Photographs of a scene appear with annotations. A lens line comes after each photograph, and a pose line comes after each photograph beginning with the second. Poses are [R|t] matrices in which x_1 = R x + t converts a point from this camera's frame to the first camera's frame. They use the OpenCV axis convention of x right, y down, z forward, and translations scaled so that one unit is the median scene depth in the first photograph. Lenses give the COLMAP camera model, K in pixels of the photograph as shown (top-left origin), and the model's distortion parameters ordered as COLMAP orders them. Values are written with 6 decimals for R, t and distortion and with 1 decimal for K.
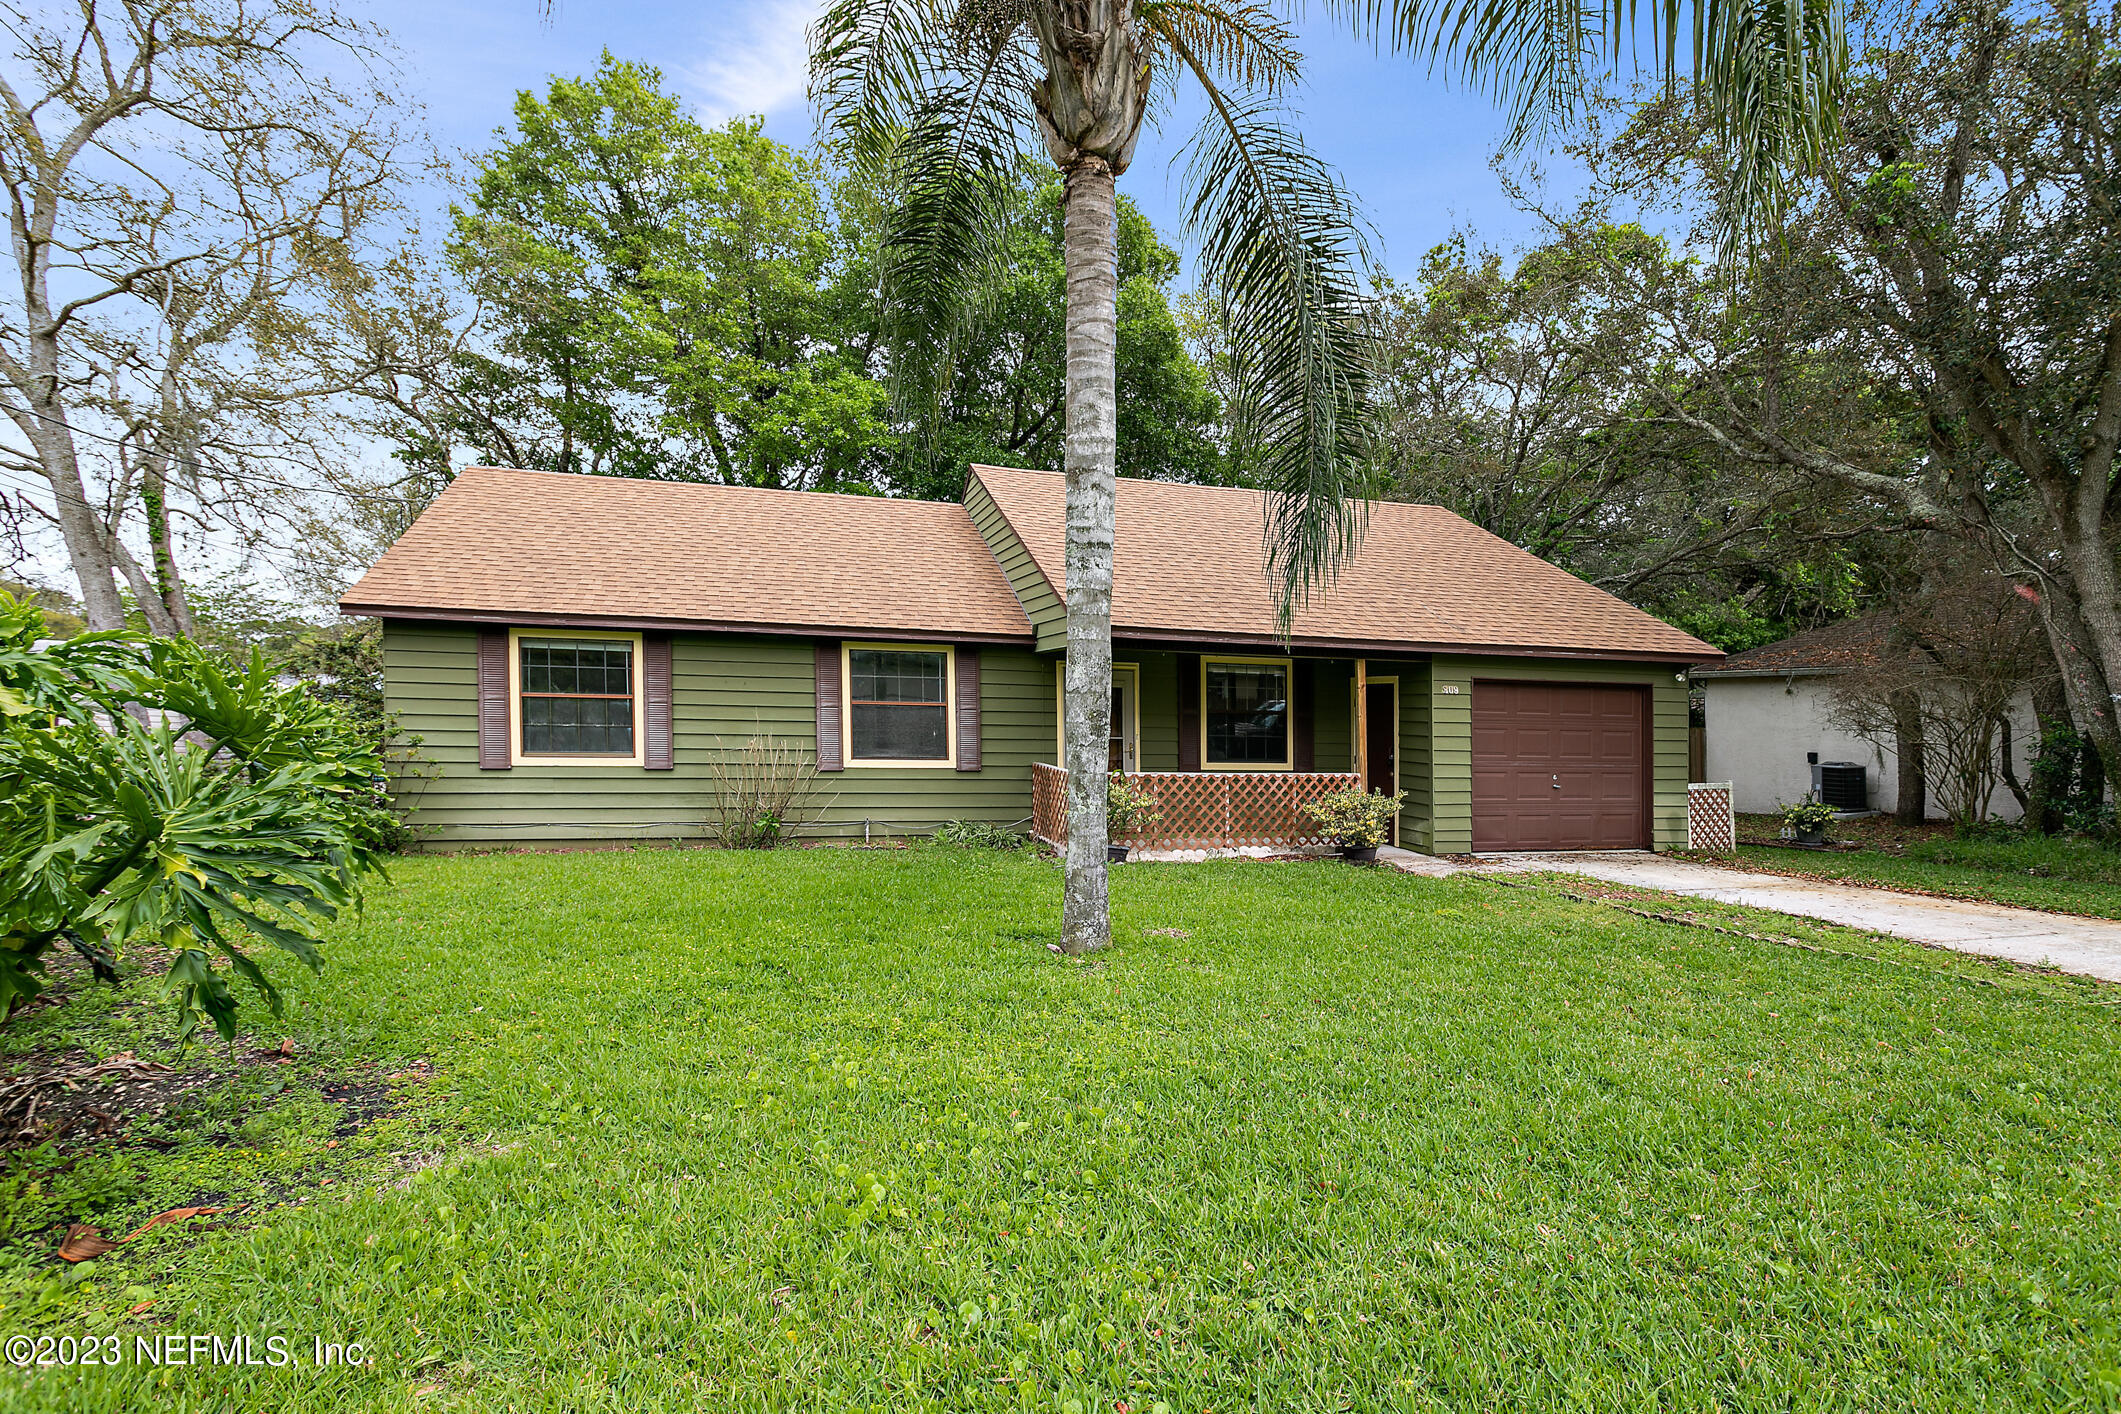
lens RADIAL K [[1021.0, 0, 1064.2], [0, 1021.0, 581.5], [0, 0, 1]] dist [-0.002508, 0.000532]
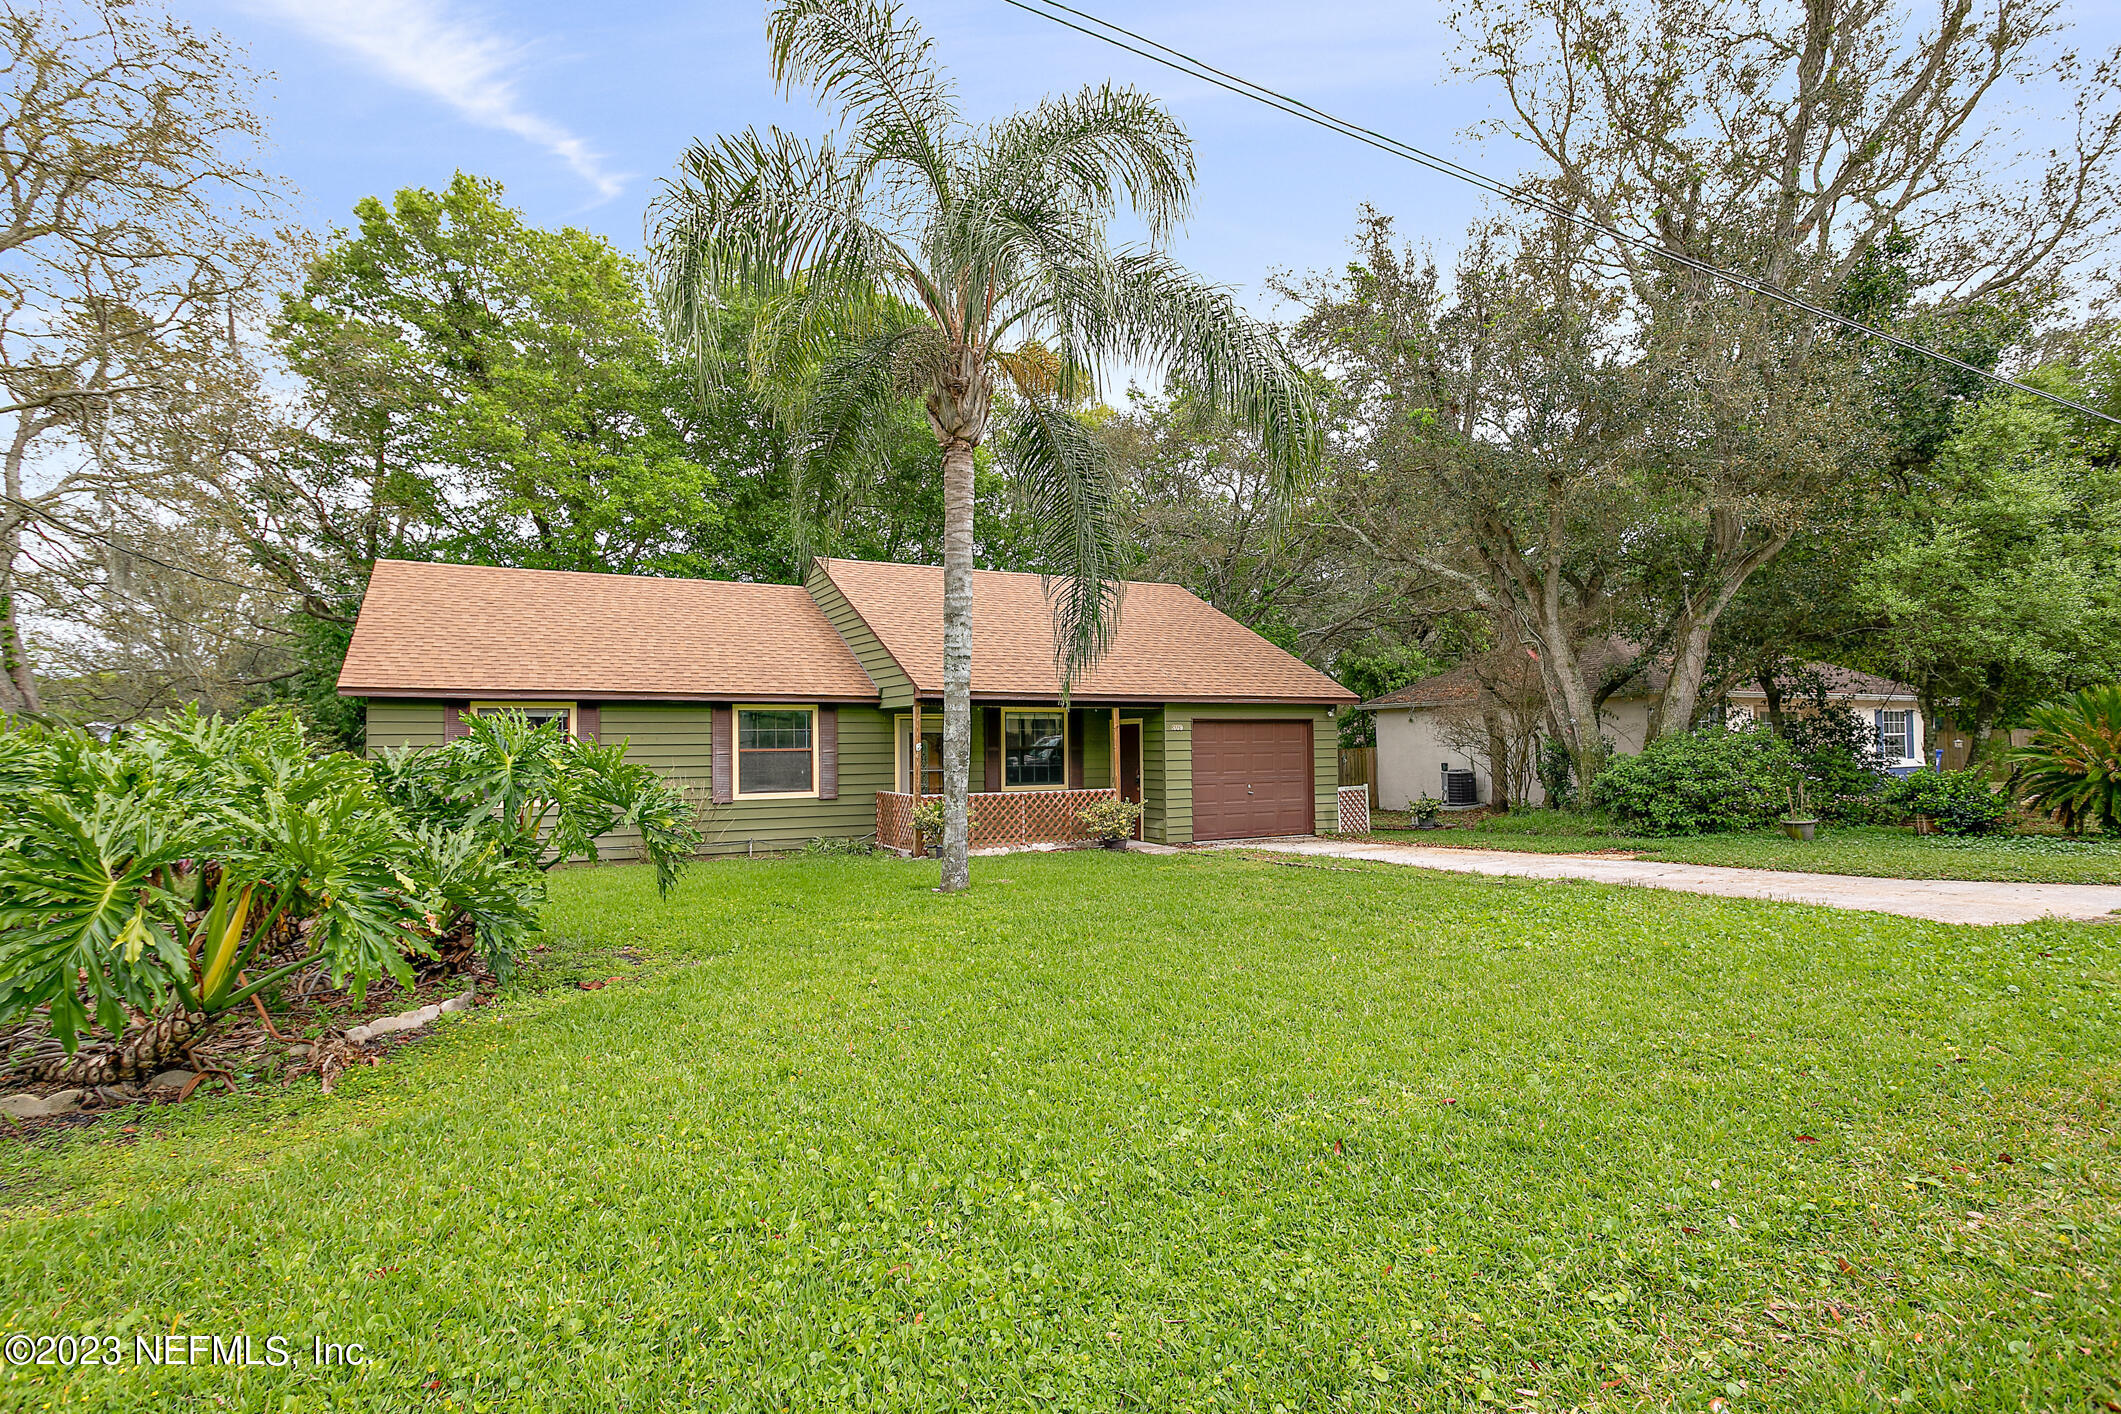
lens RADIAL K [[1021.0, 0, 1049.7], [0, 1021.0, 697.5], [0, 0, 1]] dist [-0.002508, 0.000532]
pose [[0.978256, -0.023272, 0.206090, -0.082086], [0.007087, 0.996855, 0.078926, -0.046313], [-0.207279, -0.075749, 0.975345, -0.328365]]
